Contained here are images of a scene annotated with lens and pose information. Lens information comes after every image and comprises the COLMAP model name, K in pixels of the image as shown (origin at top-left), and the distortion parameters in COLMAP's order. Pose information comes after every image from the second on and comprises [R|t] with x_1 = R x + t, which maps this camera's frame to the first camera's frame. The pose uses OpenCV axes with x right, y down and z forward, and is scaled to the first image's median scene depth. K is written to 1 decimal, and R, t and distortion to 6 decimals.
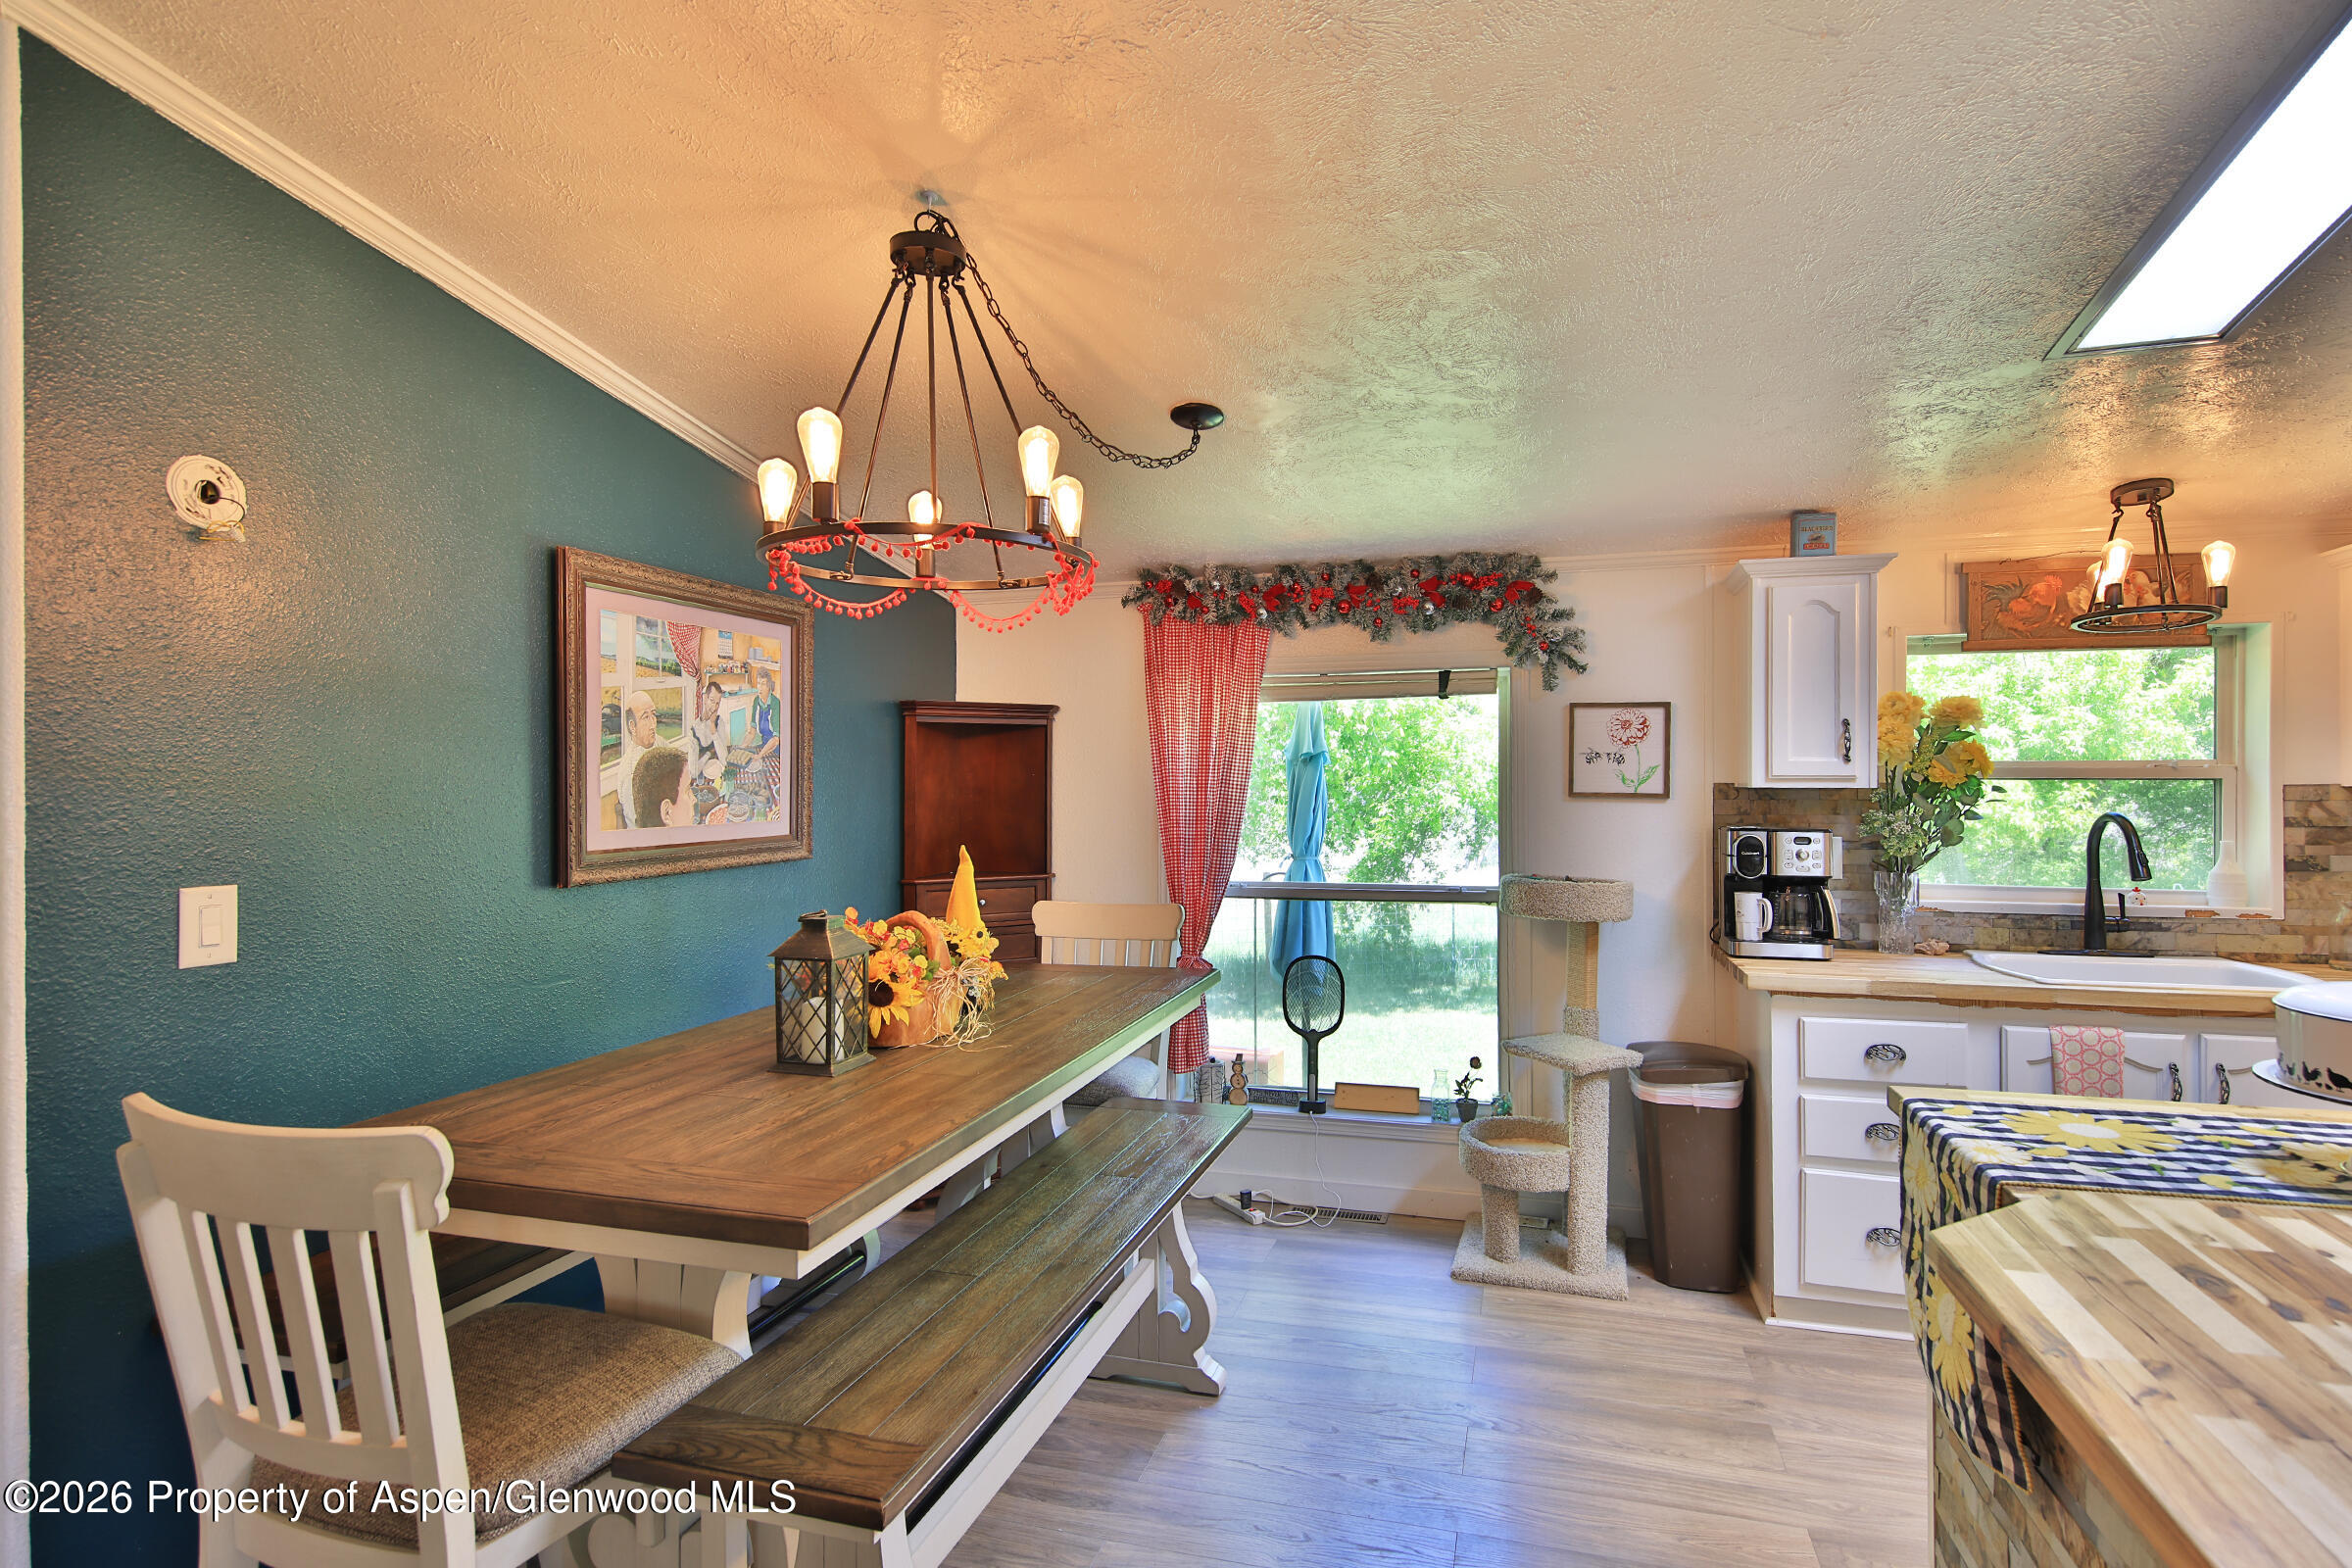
lens RADIAL K [[1164.2, 0, 1178.7], [0, 1164.2, 772.4], [0, 0, 1]] dist [0.001340, -0.010721]
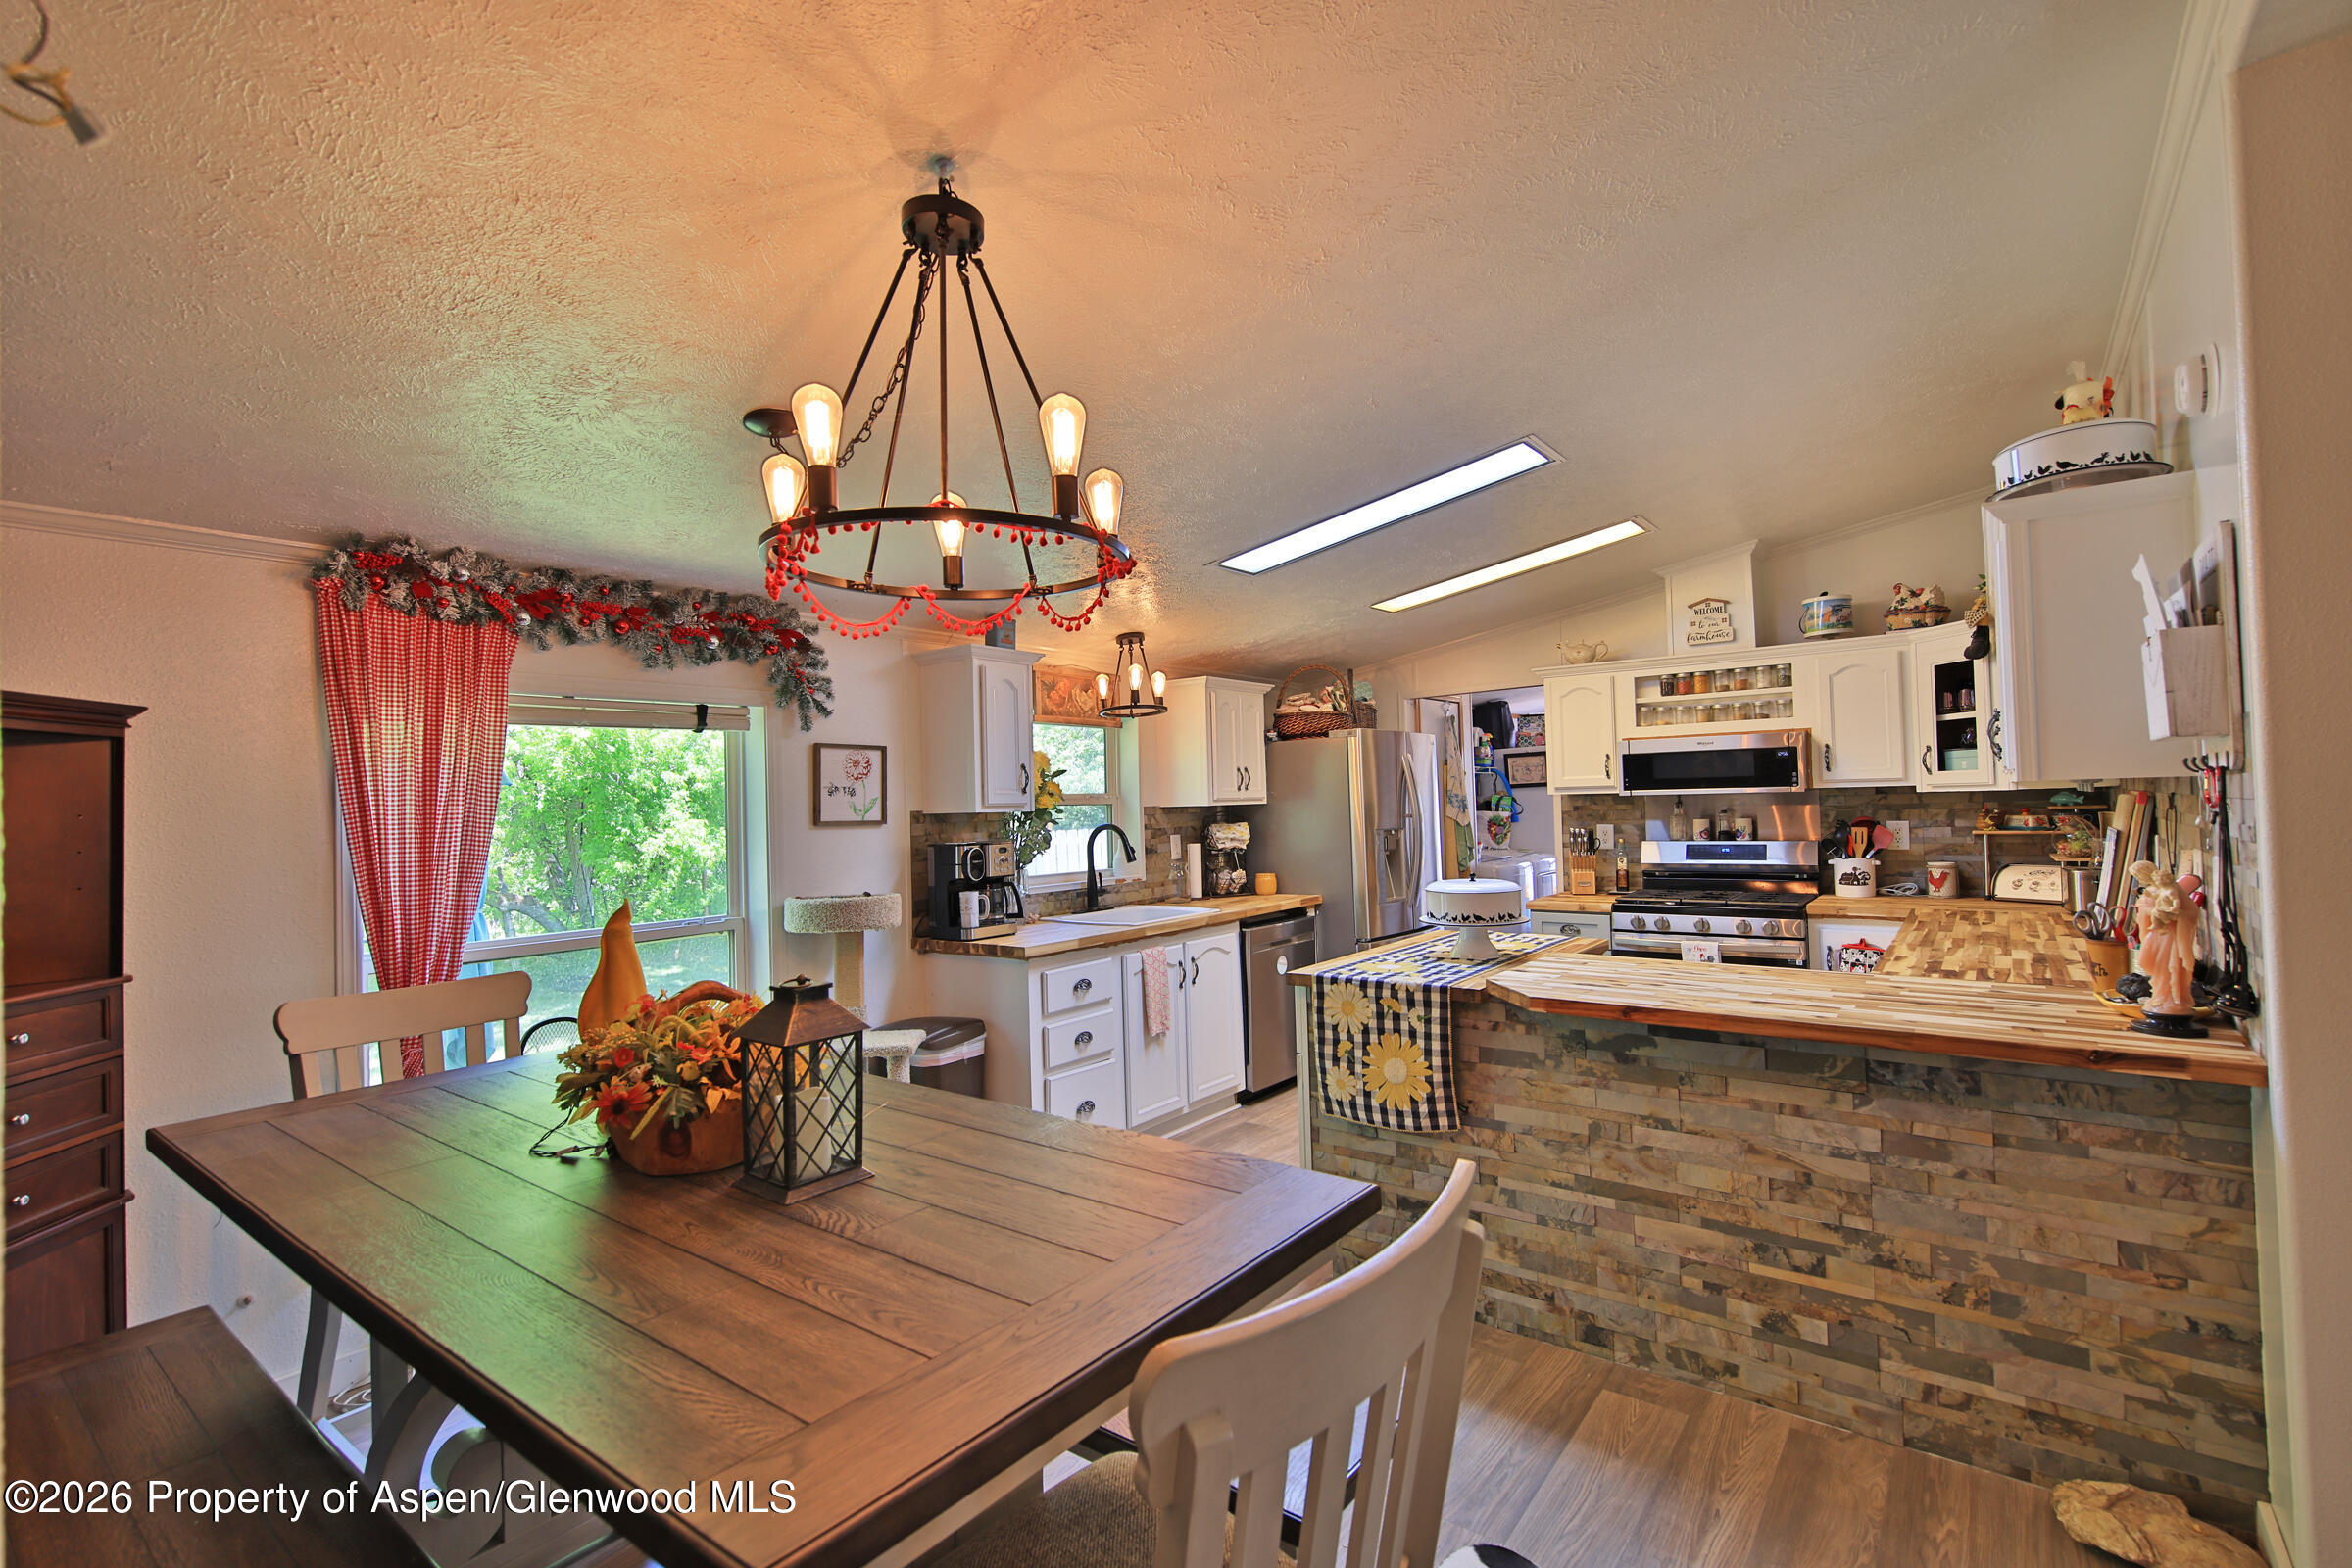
lens RADIAL K [[1063.6, 0, 1176.0], [0, 1063.6, 784.0], [0, 0, 1]] dist [0.014375, -0.001093]
pose [[0.355328, 0.010526, 0.934682, -0.601910], [0.017110, 0.999696, -0.017762, 0.005744], [-0.934585, 0.022304, 0.355040, 0.358150]]
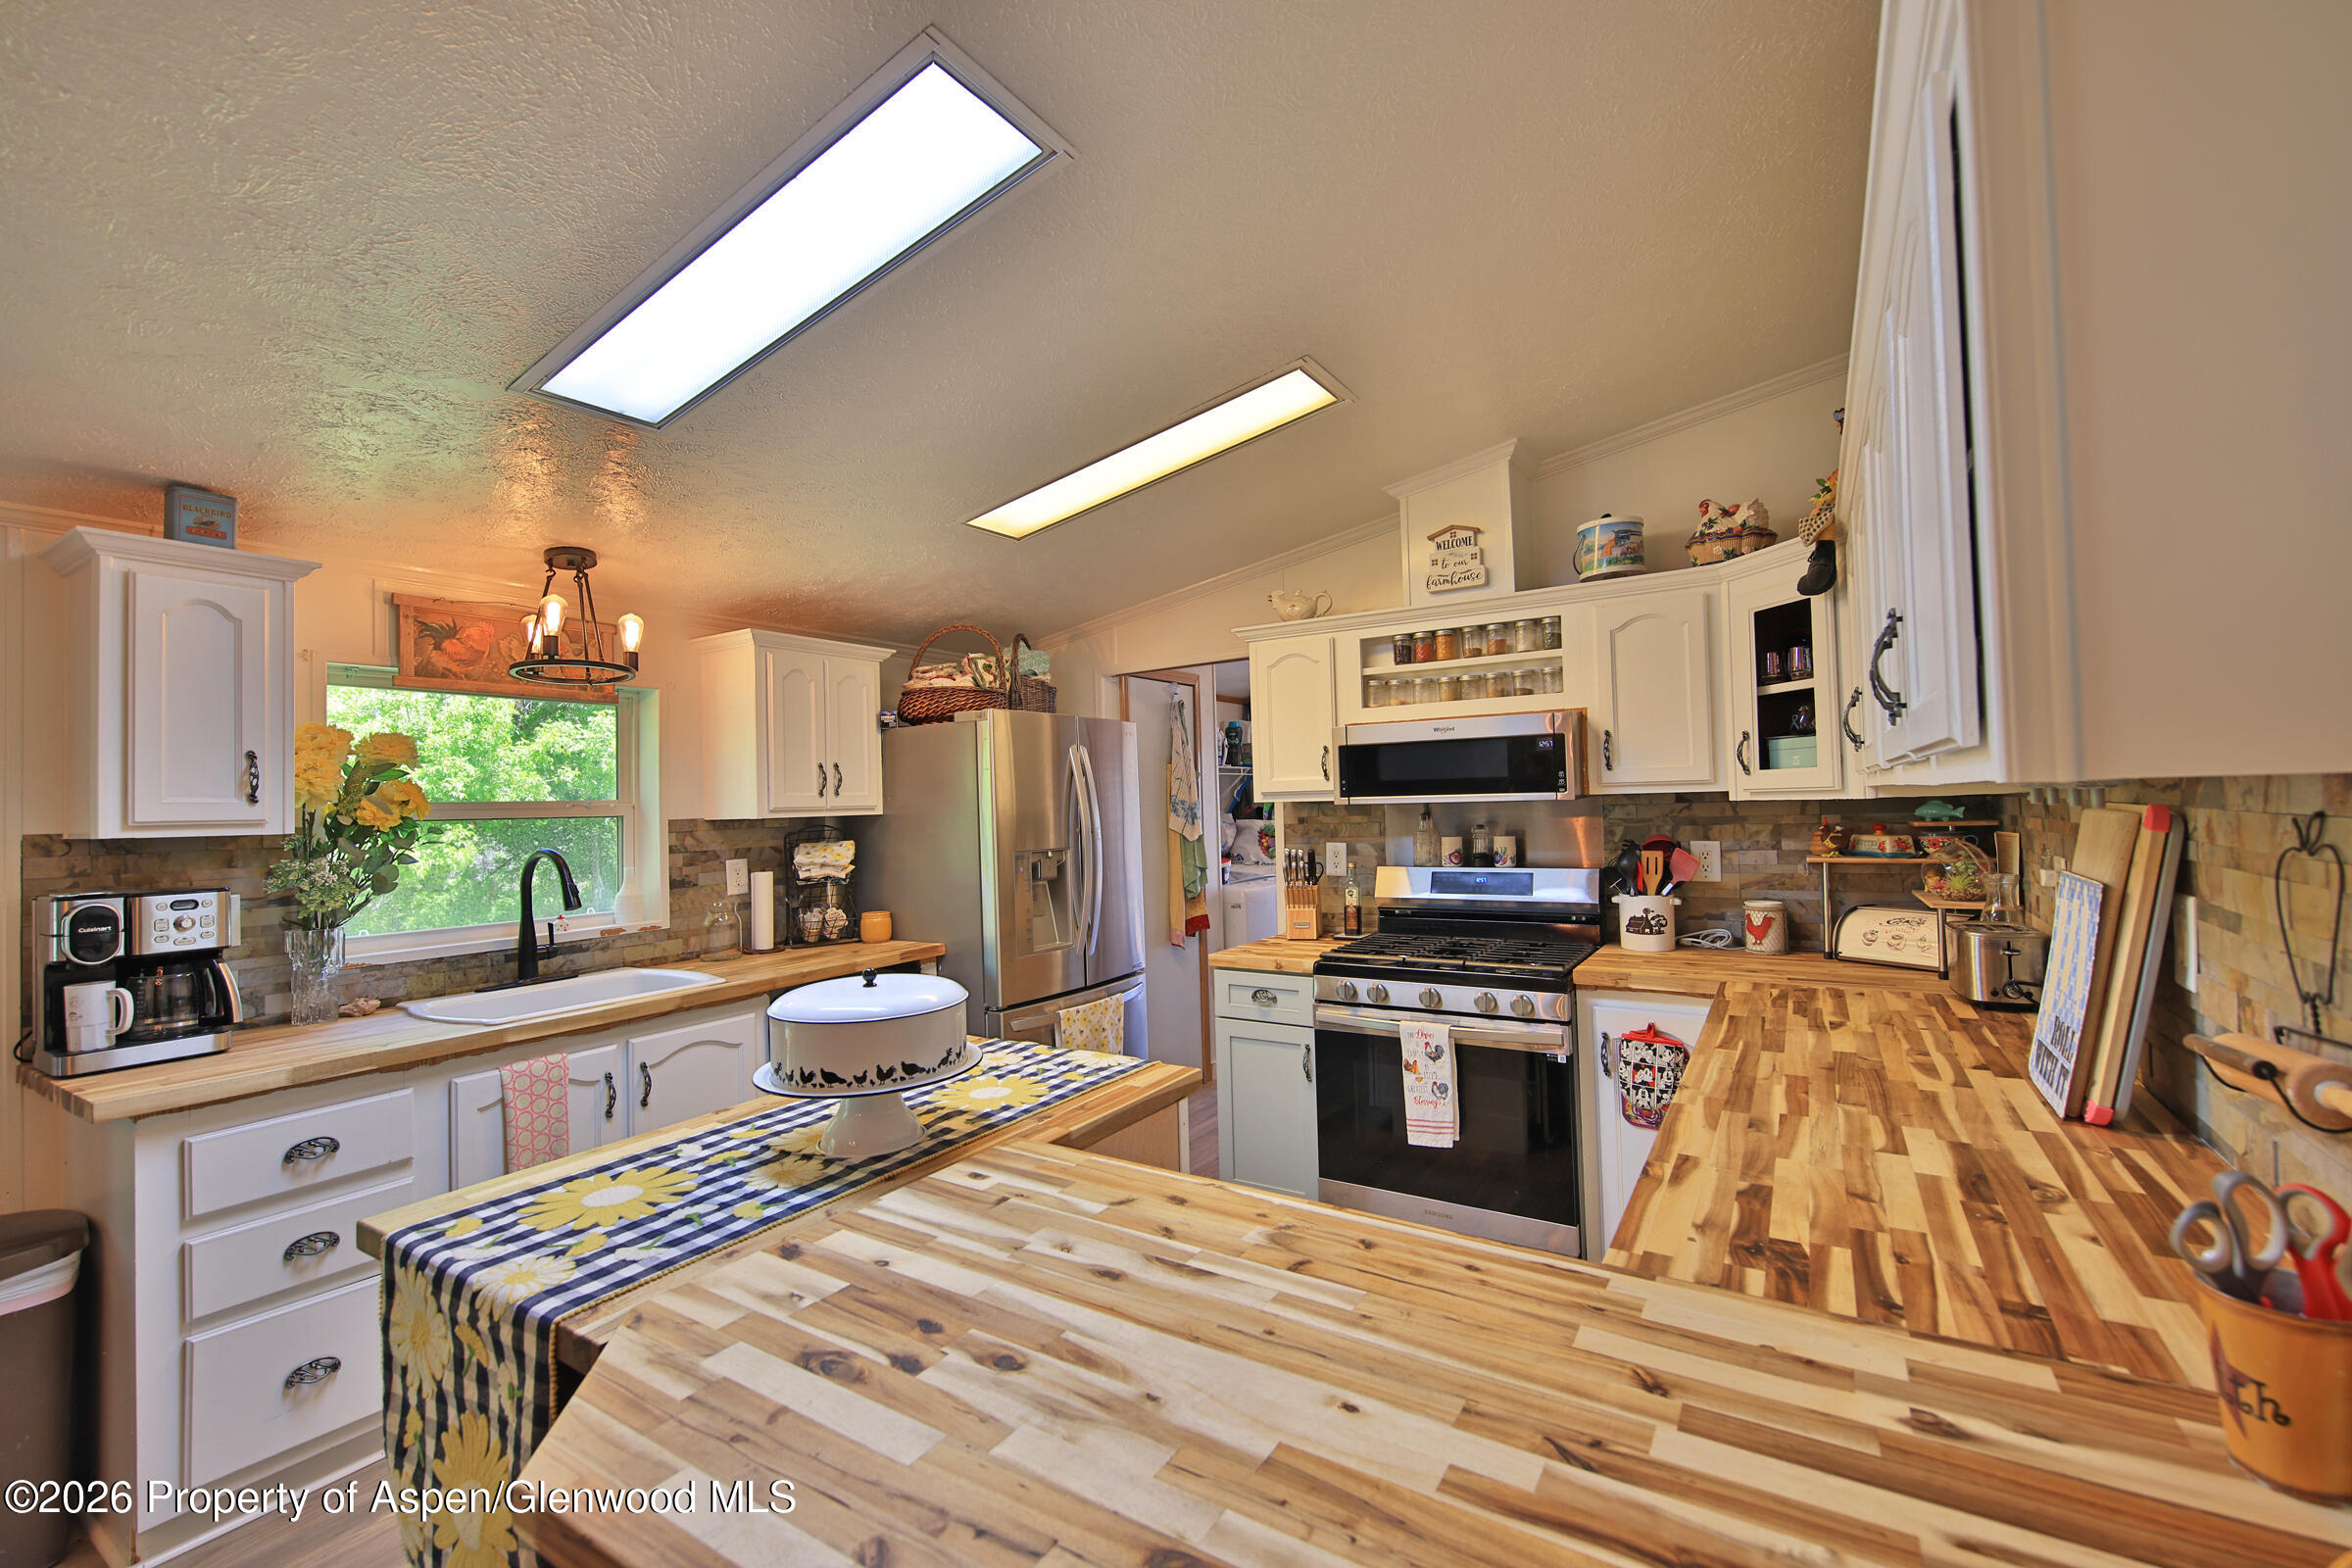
lens RADIAL K [[987.5, 0, 1176.0], [0, 987.5, 784.0], [0, 0, 1]] dist [0.016952, -0.005944]
pose [[0.270745, 0.014272, 0.962545, 0.073890], [0.016840, 0.999667, -0.019559, 0.002231], [-0.962504, 0.021505, 0.270414, 0.183851]]
